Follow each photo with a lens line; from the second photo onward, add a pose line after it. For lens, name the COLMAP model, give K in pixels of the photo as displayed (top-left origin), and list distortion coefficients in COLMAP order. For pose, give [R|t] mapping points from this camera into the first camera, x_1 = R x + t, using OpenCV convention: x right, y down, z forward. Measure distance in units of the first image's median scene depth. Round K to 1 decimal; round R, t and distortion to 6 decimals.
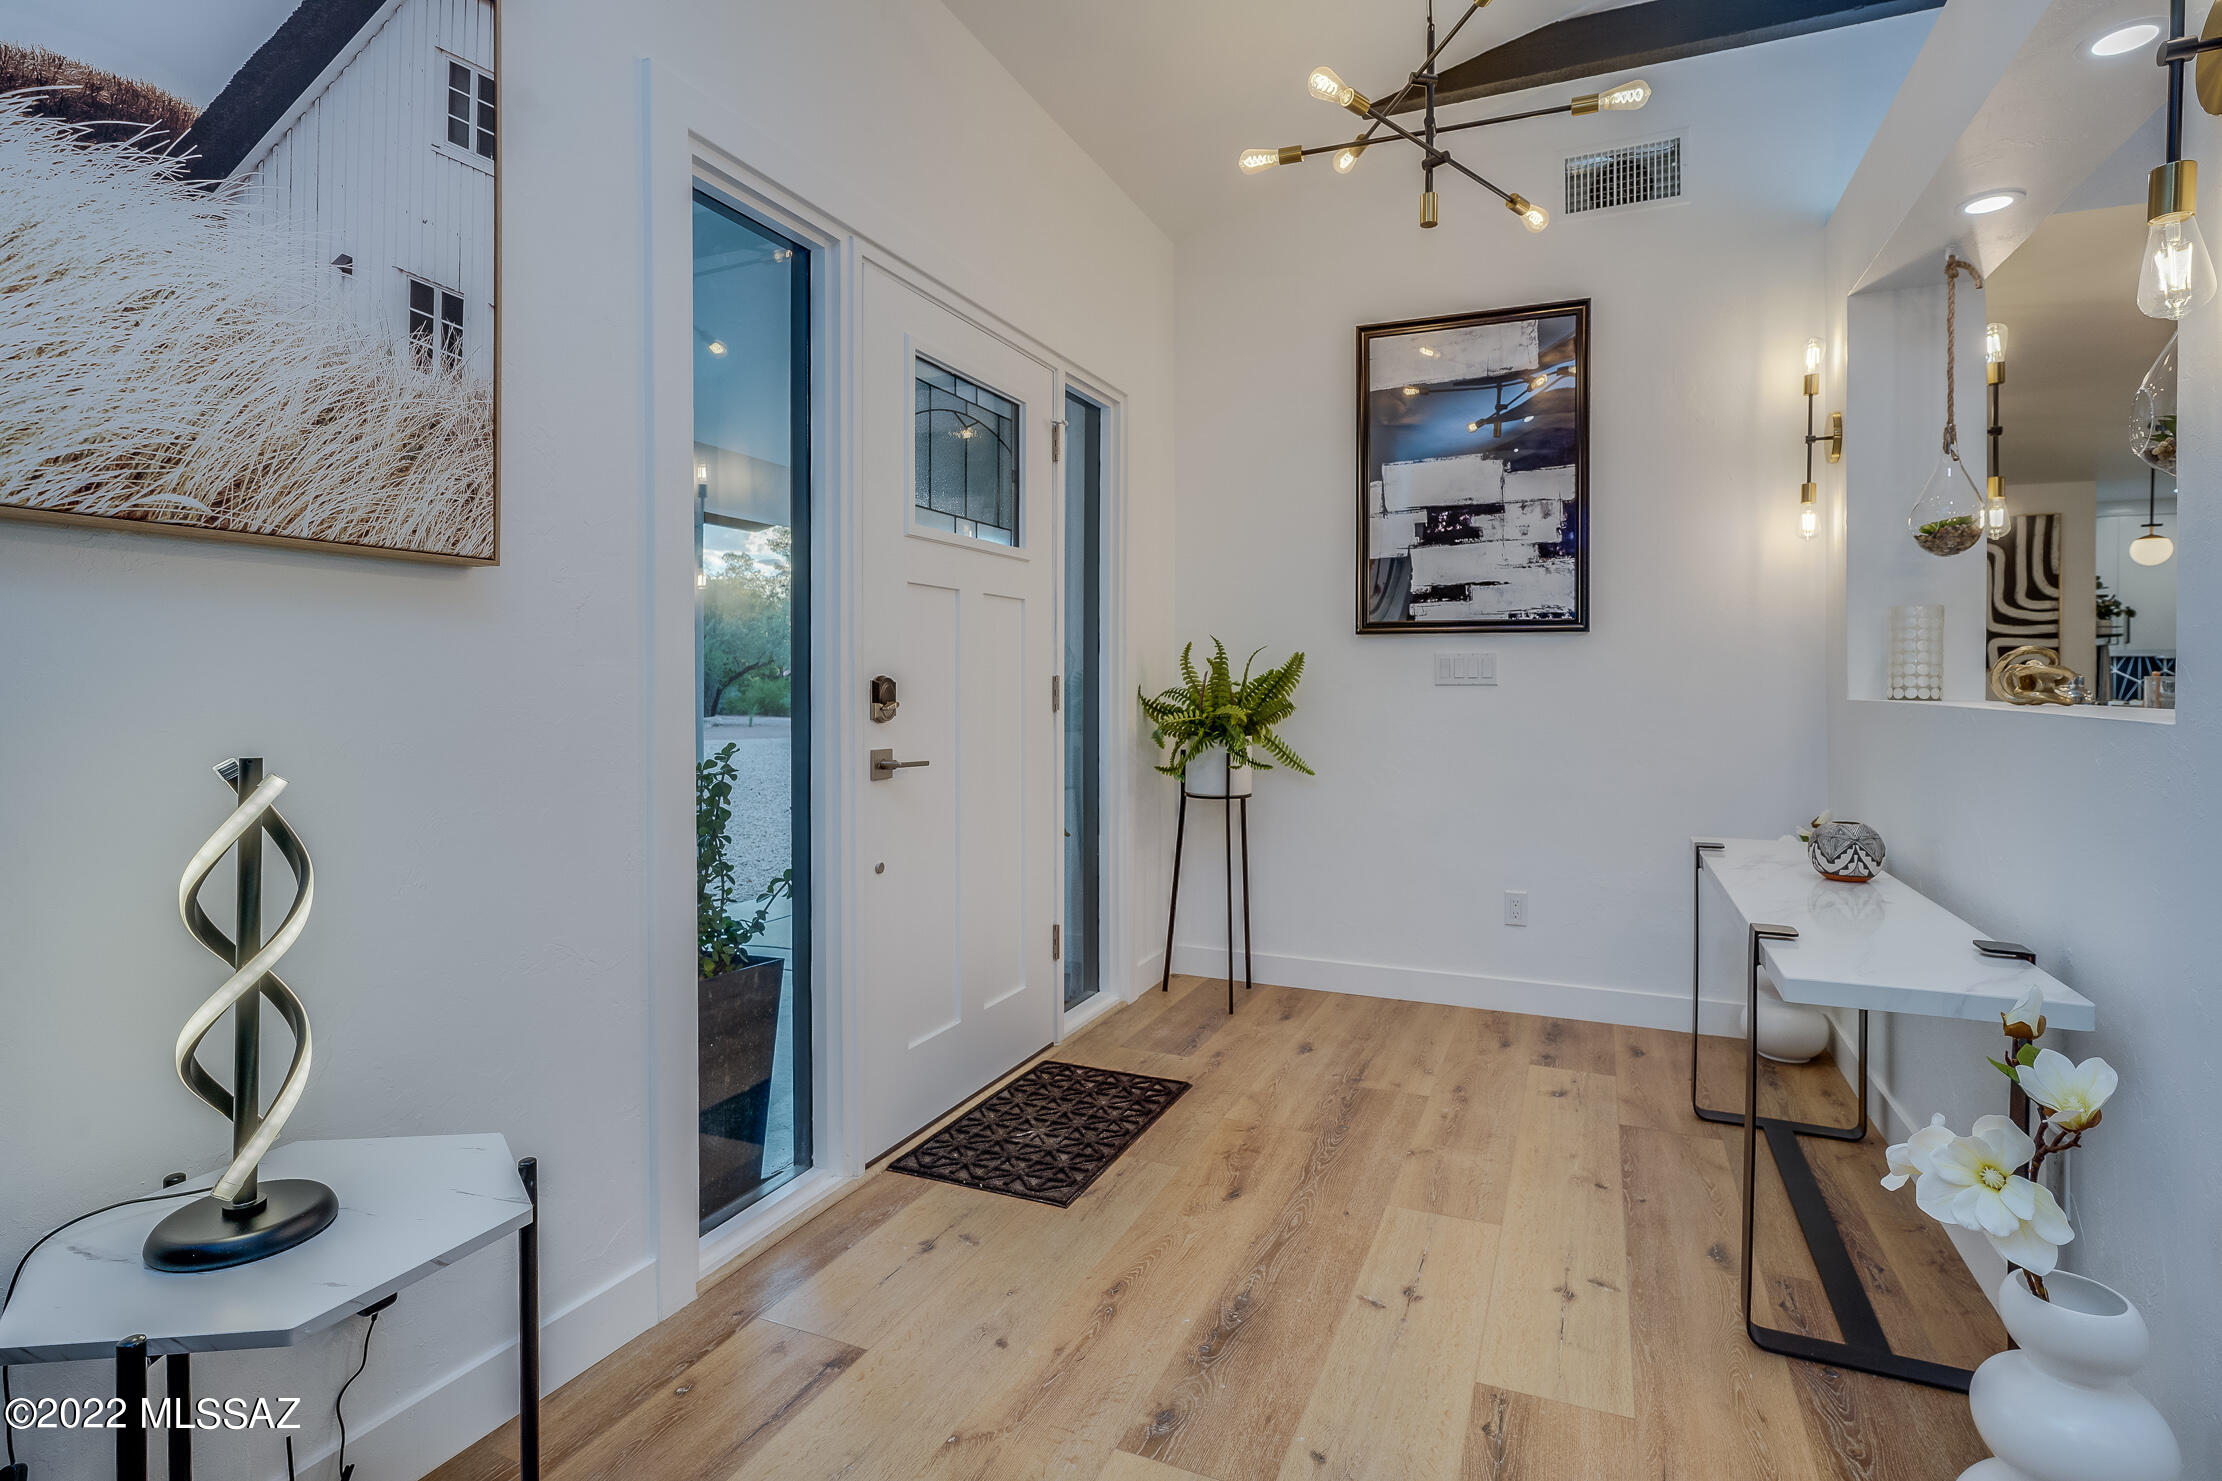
lens RADIAL K [[1077.8, 0, 1126.3], [0, 1077.8, 692.0], [0, 0, 1]] dist [-0.007666, 0.003674]
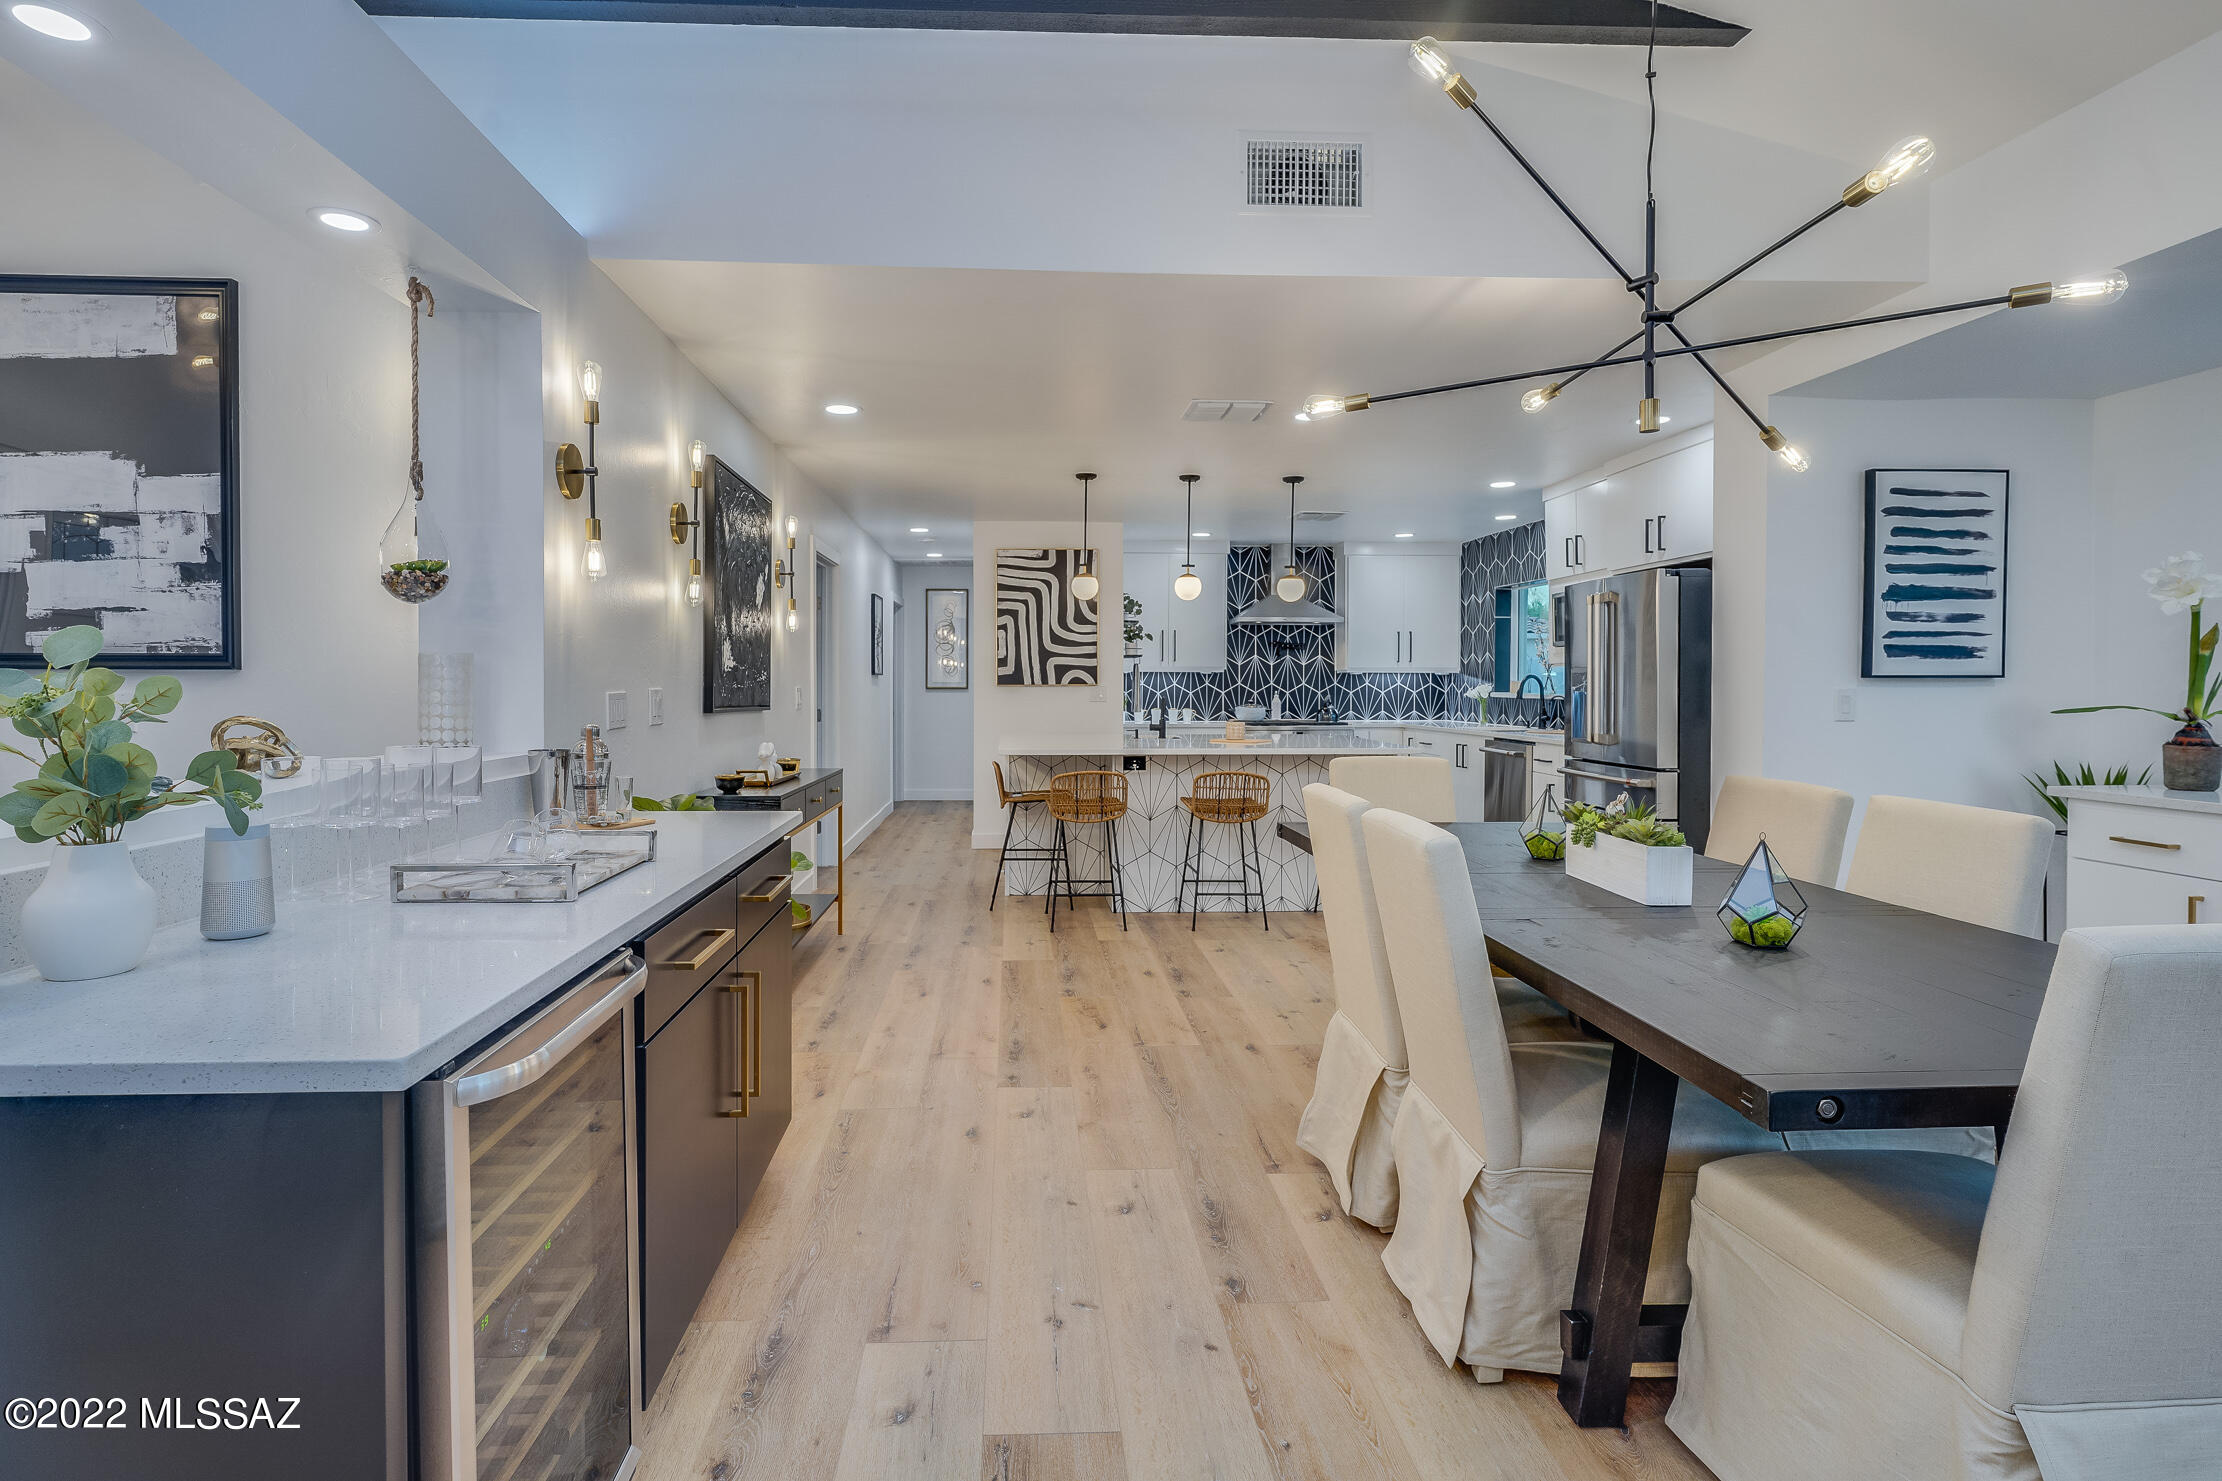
lens RADIAL K [[1077.8, 0, 1072.1], [0, 1077.8, 700.7], [0, 0, 1]] dist [-0.007666, 0.003674]
pose [[0.900435, -0.010868, 0.434854, 0.640337], [0.005223, 0.999886, 0.014175, -0.038991], [-0.434958, -0.010492, 0.900390, -0.060484]]
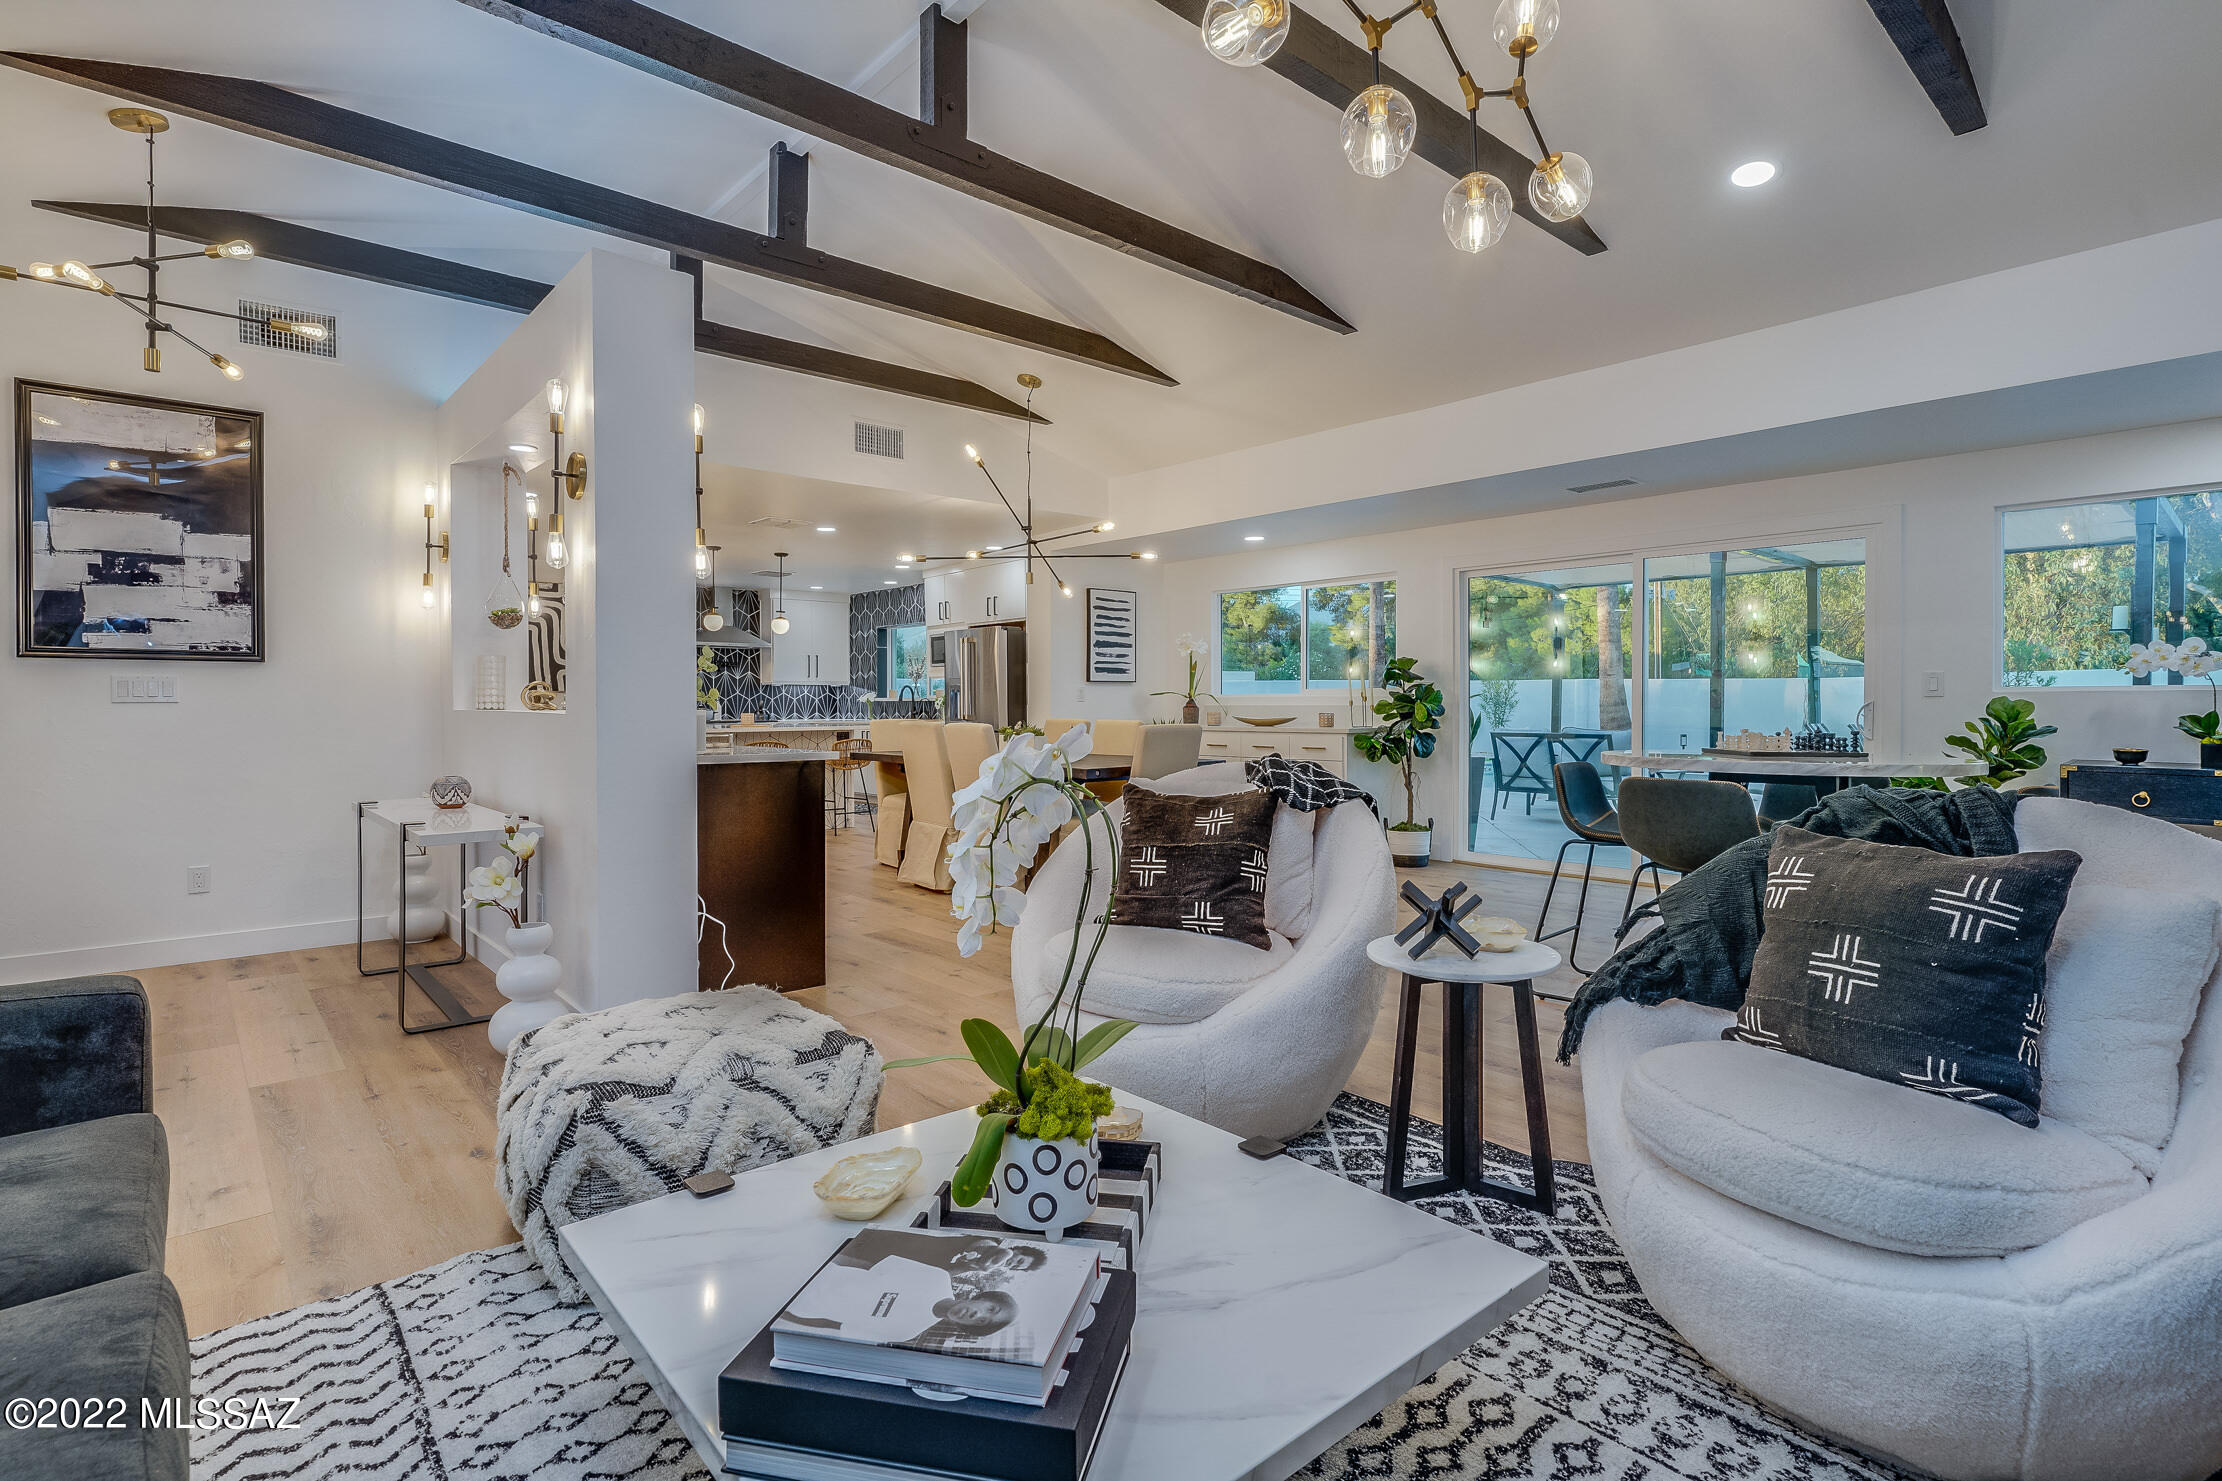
lens RADIAL K [[1077.8, 0, 1113.3], [0, 1077.8, 704.0], [0, 0, 1]] dist [-0.007666, 0.003674]
pose [[0.425469, -0.005387, 0.904957, -0.319713], [0.010924, 0.999940, 0.000816, 0.005943], [-0.904907, 0.009539, 0.425502, -0.505999]]
